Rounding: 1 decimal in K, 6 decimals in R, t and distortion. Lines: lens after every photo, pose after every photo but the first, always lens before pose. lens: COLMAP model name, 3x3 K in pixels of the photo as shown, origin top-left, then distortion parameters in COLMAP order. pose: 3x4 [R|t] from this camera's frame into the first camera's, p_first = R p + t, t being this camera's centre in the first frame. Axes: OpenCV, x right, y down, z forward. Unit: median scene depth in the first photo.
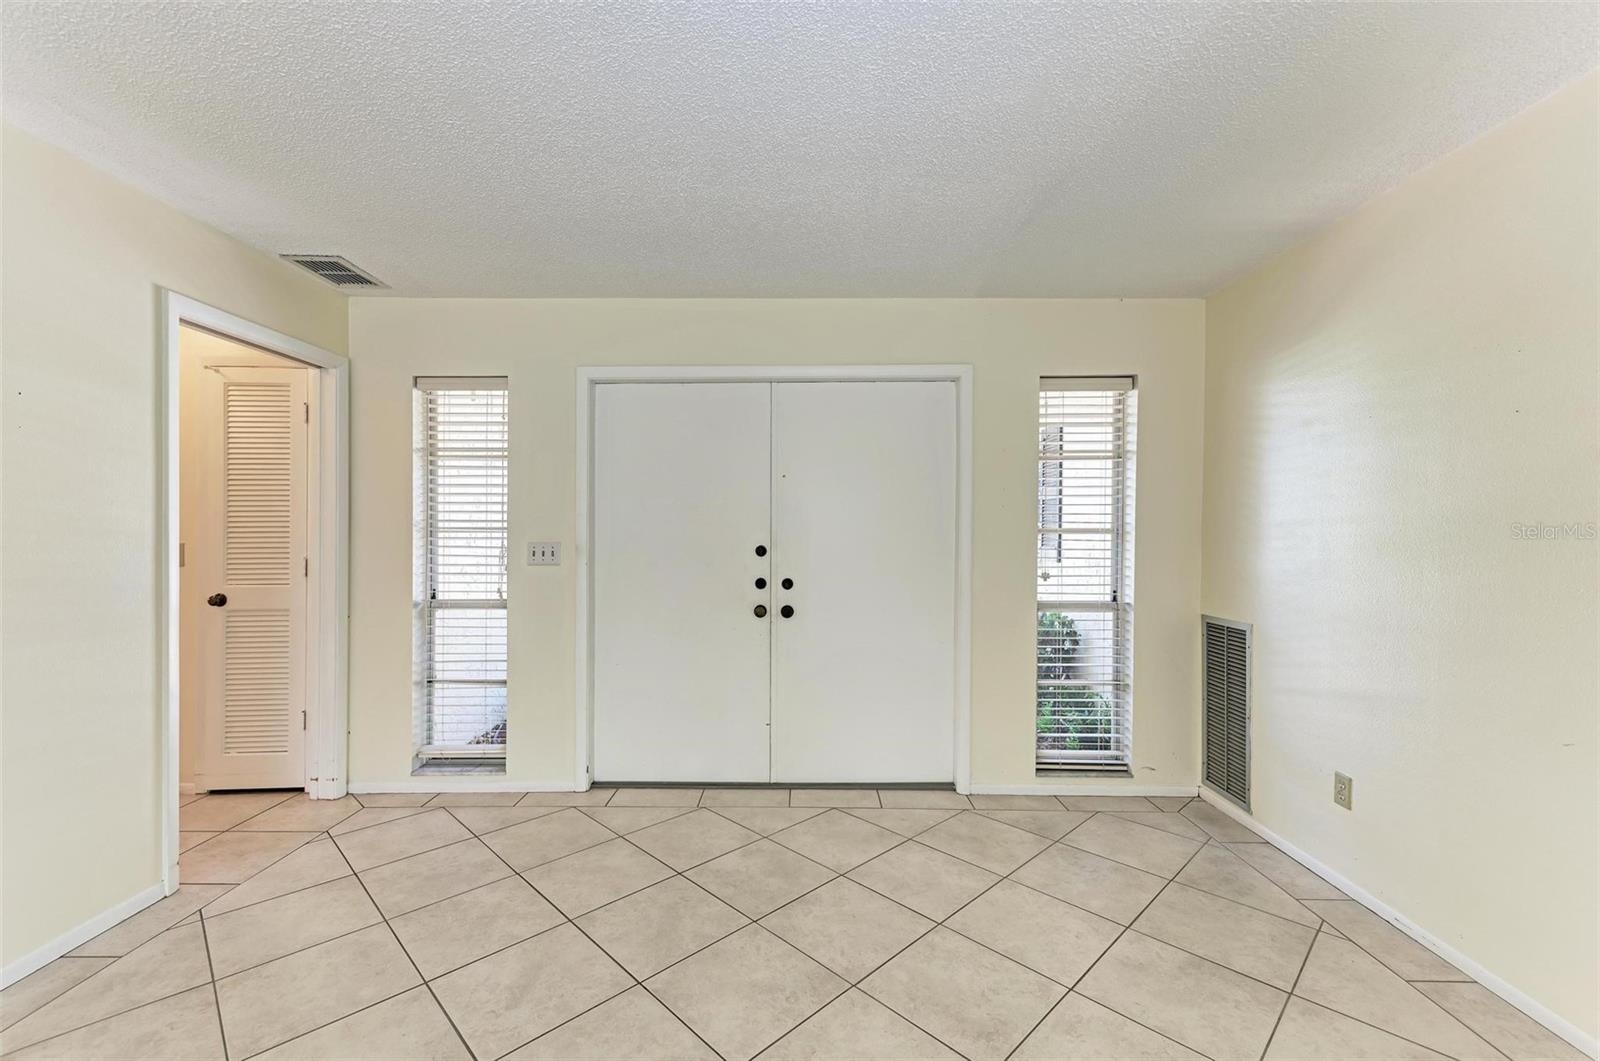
lens RADIAL K [[696.0, 0, 800.0], [0, 696.0, 530.5], [0, 0, 1]] dist [0.019668, -0.000046]
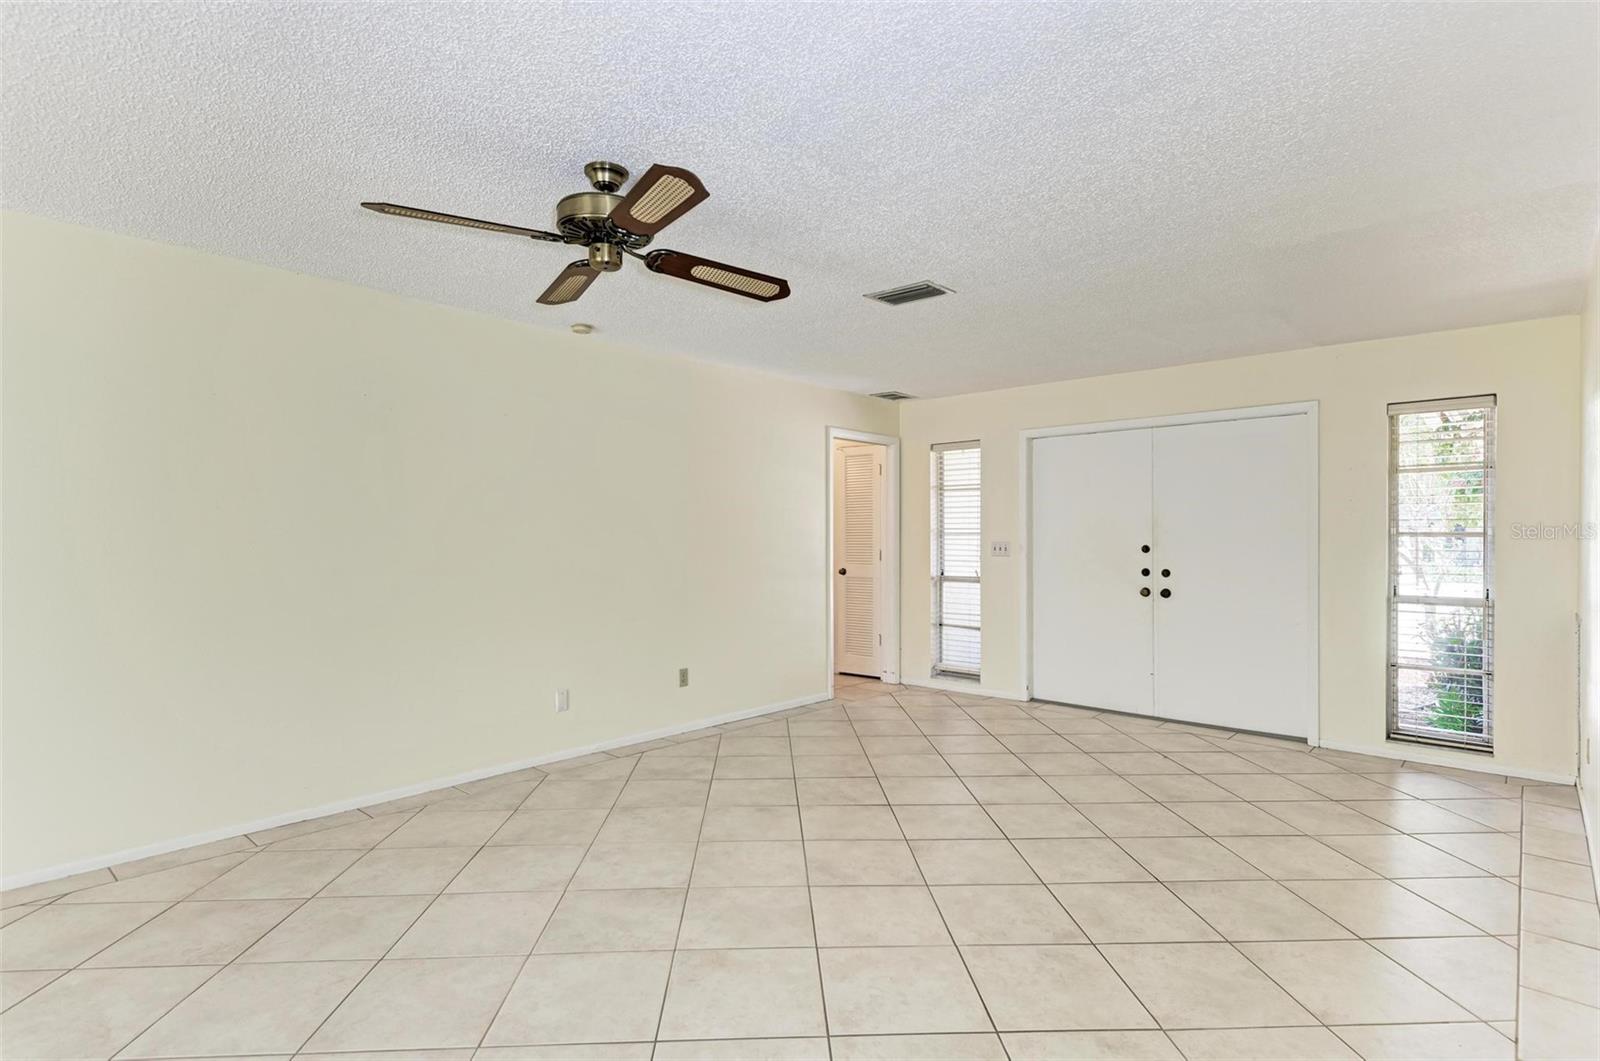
lens RADIAL K [[783.6, 0, 790.9], [0, 783.6, 530.2], [0, 0, 1]] dist [0.000190, 0.000084]
pose [[0.746685, -0.005108, -0.665158, 0.460390], [0.001916, 0.999983, -0.005529, -0.000965], [0.665175, 0.002854, 0.746682, -0.649271]]
